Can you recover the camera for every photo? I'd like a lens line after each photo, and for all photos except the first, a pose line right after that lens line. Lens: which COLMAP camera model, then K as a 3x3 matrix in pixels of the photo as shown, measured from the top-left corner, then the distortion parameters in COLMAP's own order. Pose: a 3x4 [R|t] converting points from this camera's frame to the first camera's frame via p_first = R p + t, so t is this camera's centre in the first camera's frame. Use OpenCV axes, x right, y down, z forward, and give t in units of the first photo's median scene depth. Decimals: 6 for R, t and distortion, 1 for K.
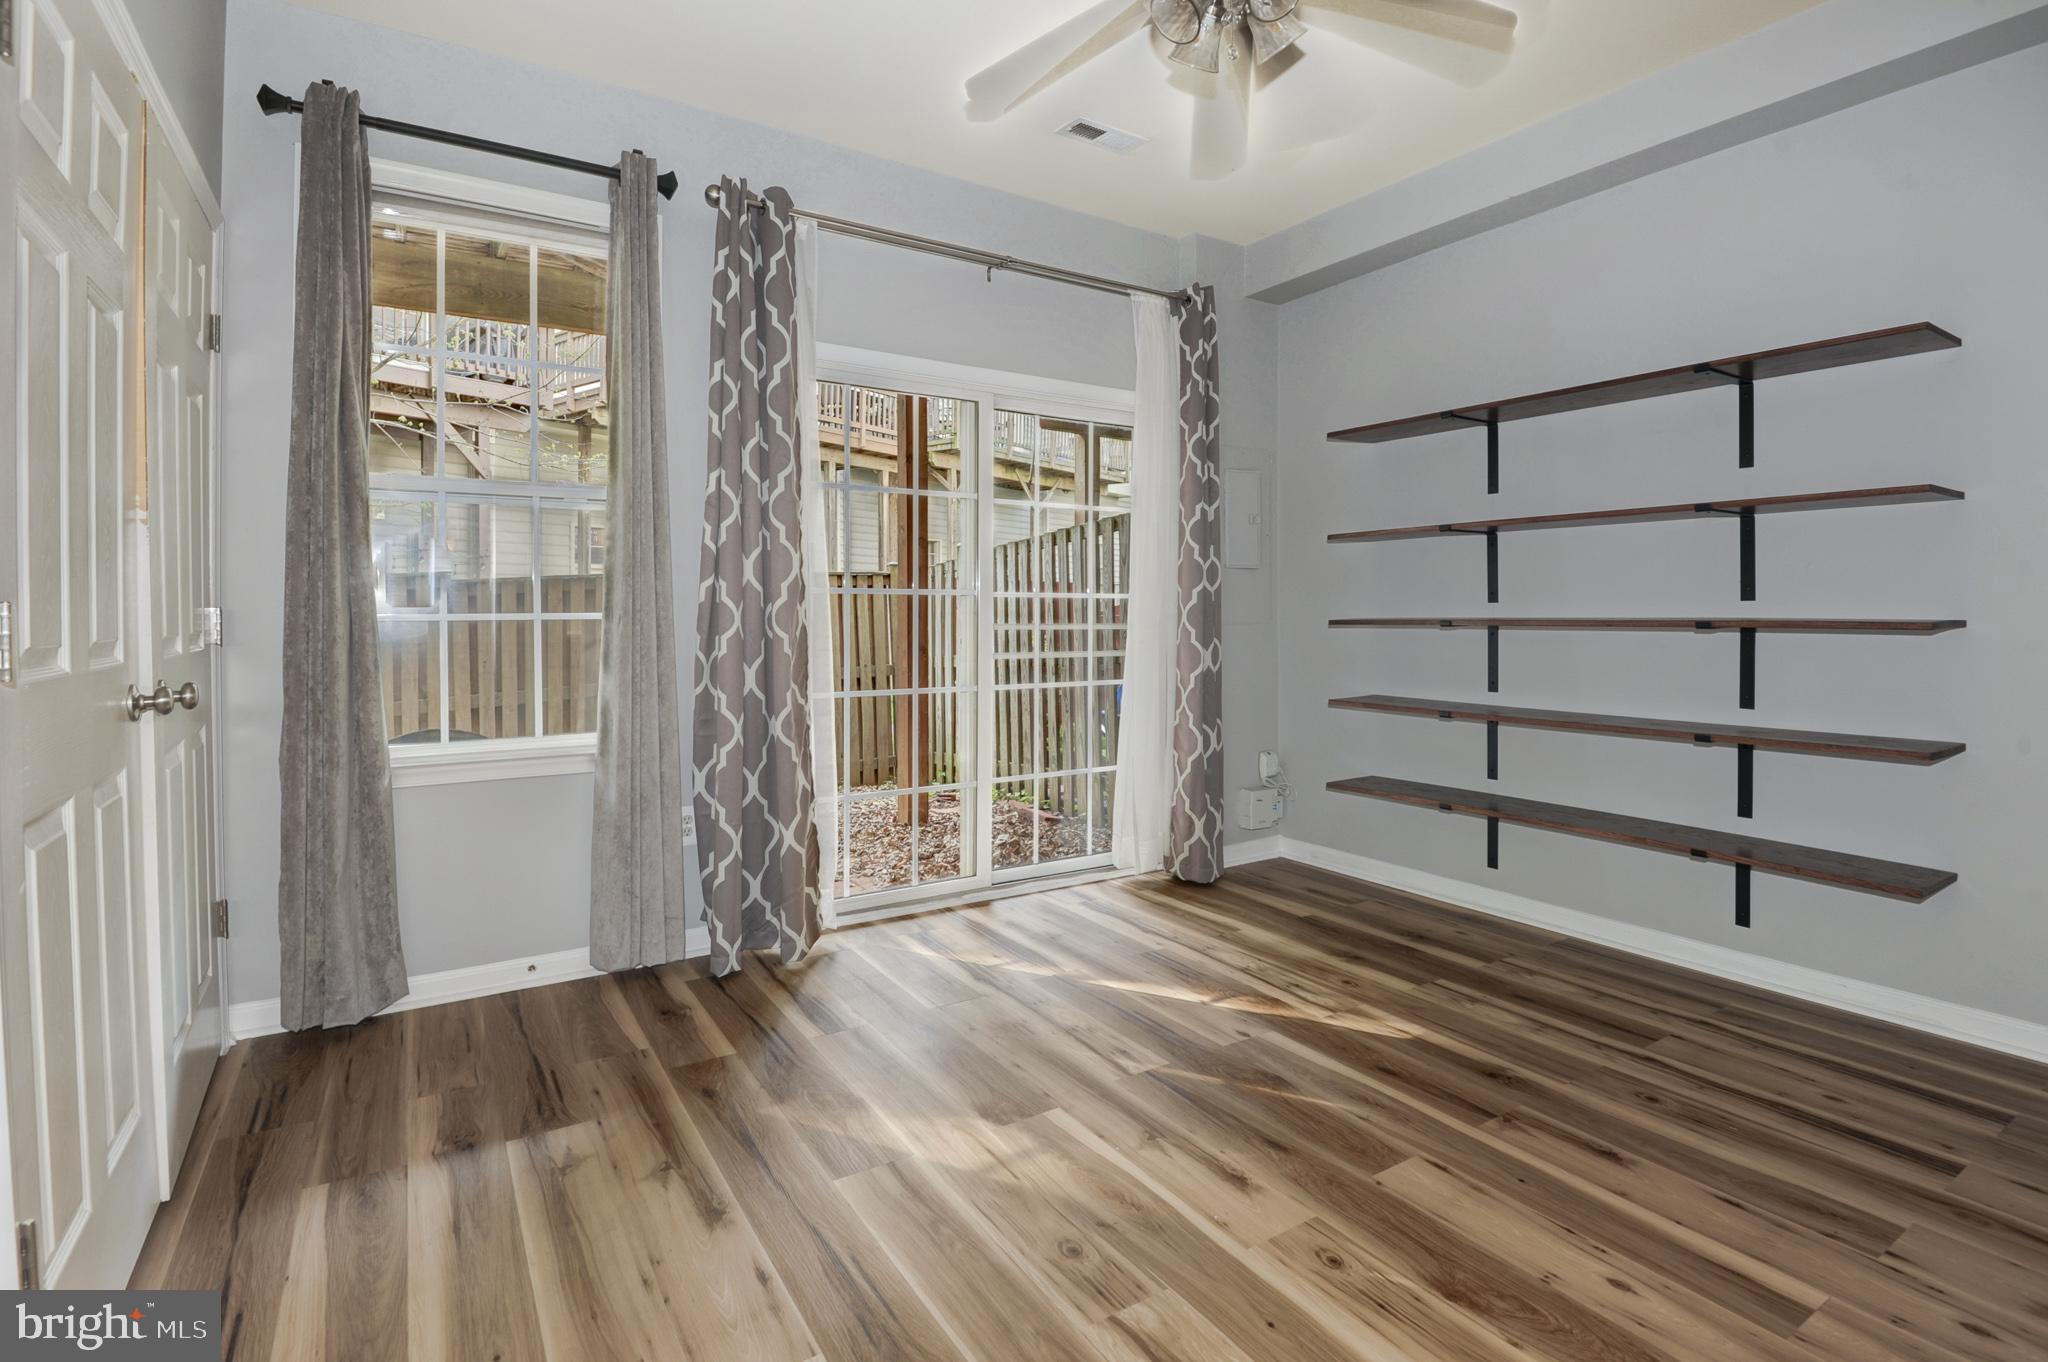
lens RADIAL K [[968.8, 0, 1026.1], [0, 968.8, 609.7], [0, 0, 1]] dist [-0.004902, -0.015582]
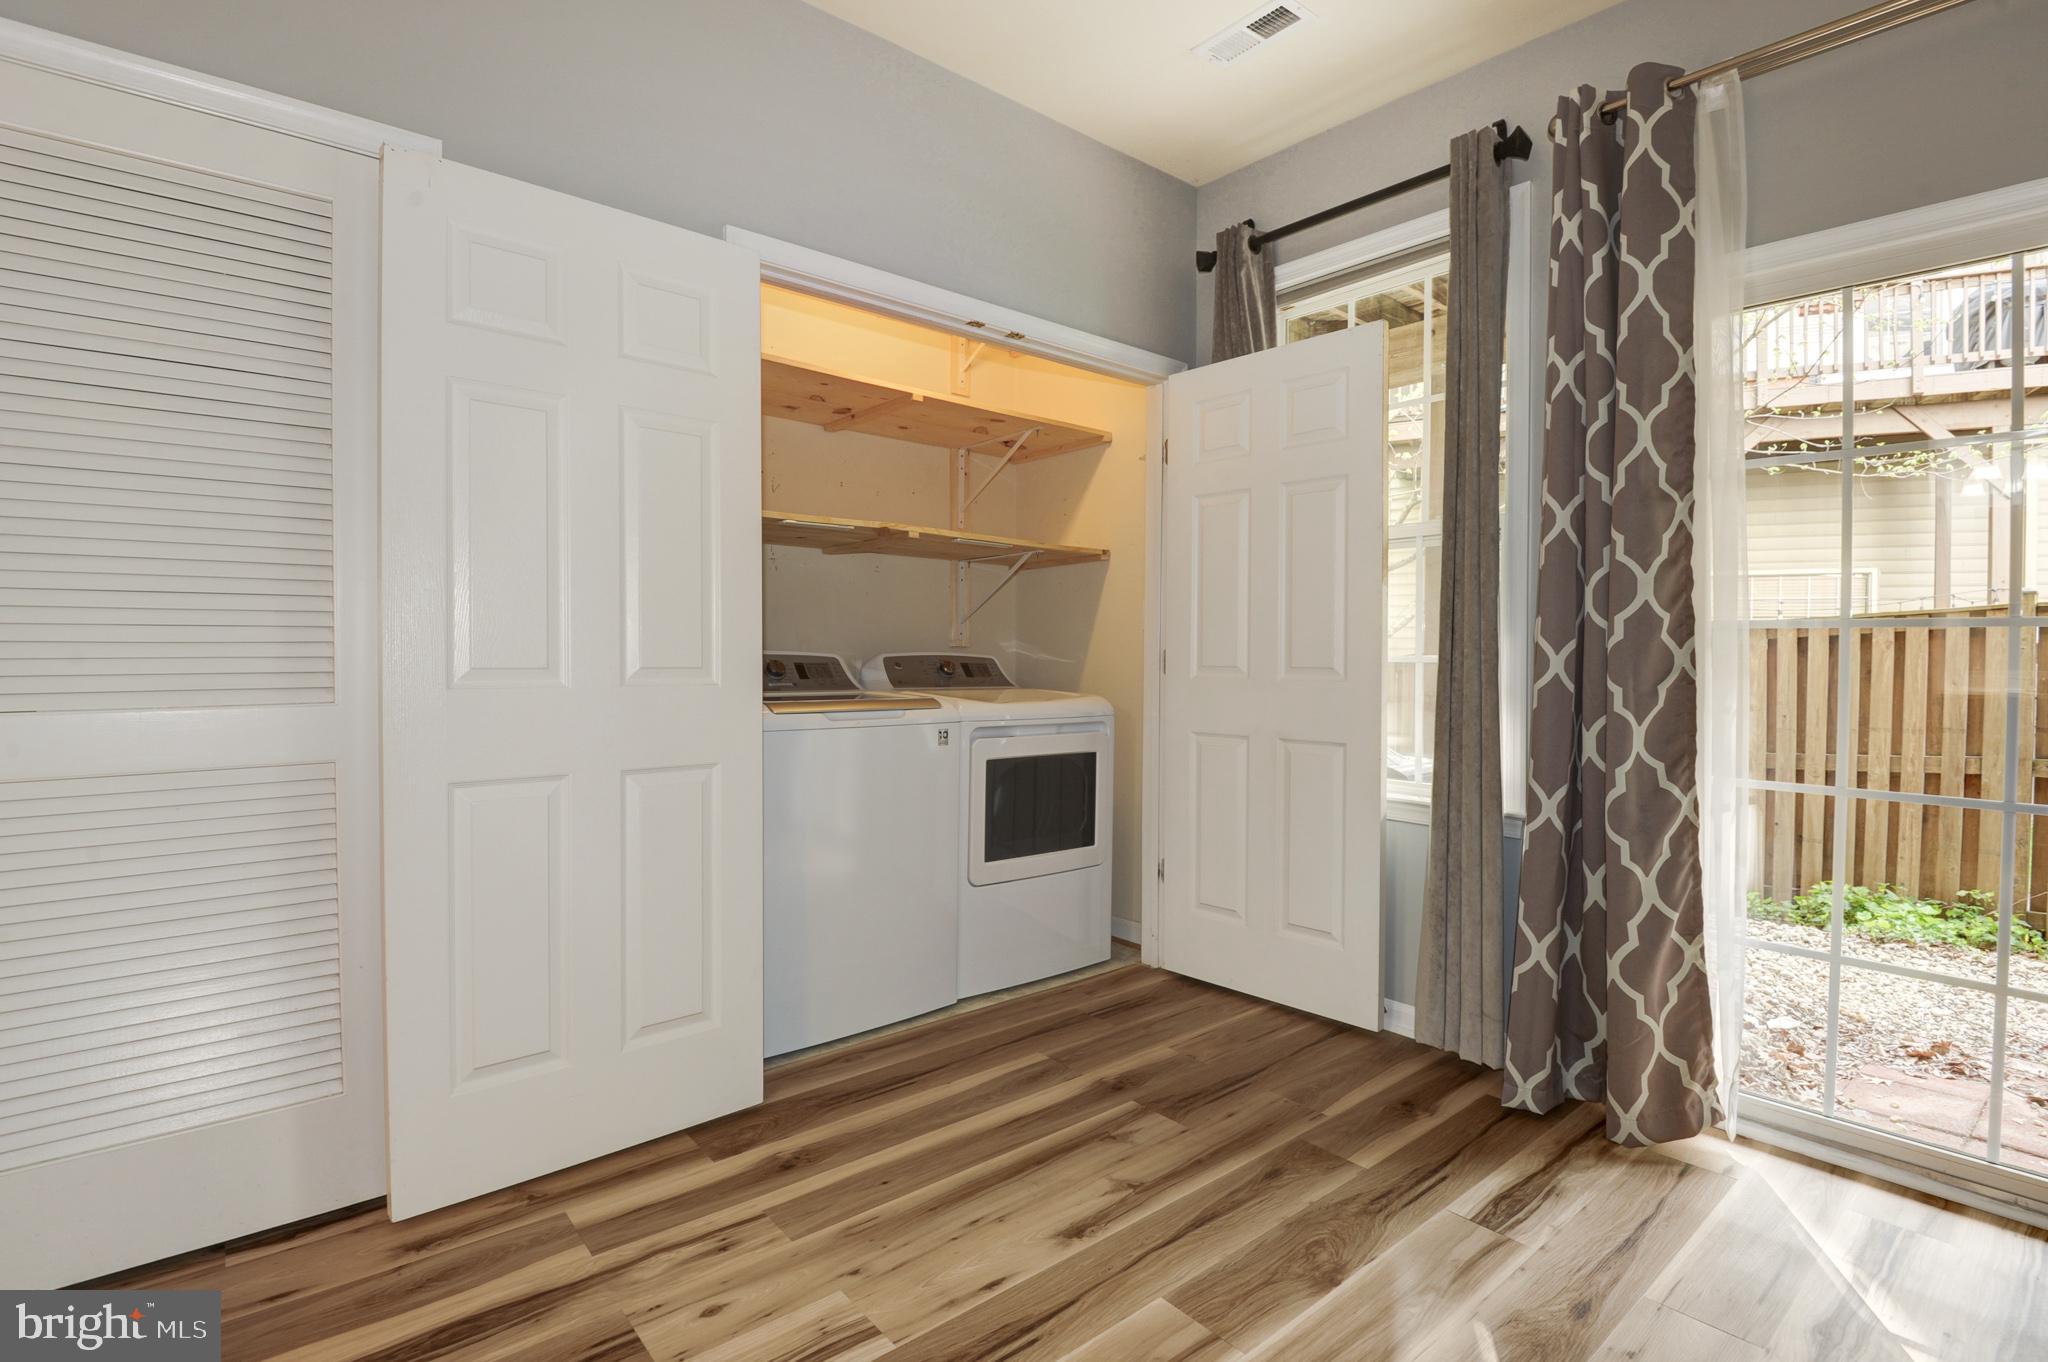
lens RADIAL K [[968.8, 0, 1037.0], [0, 968.8, 667.9], [0, 0, 1]] dist [-0.004902, -0.015582]
pose [[0.138788, 0.022256, -0.990072, 0.438016], [-0.007022, 0.999744, 0.021489, -0.004048], [0.990297, 0.003970, 0.138909, 0.511851]]
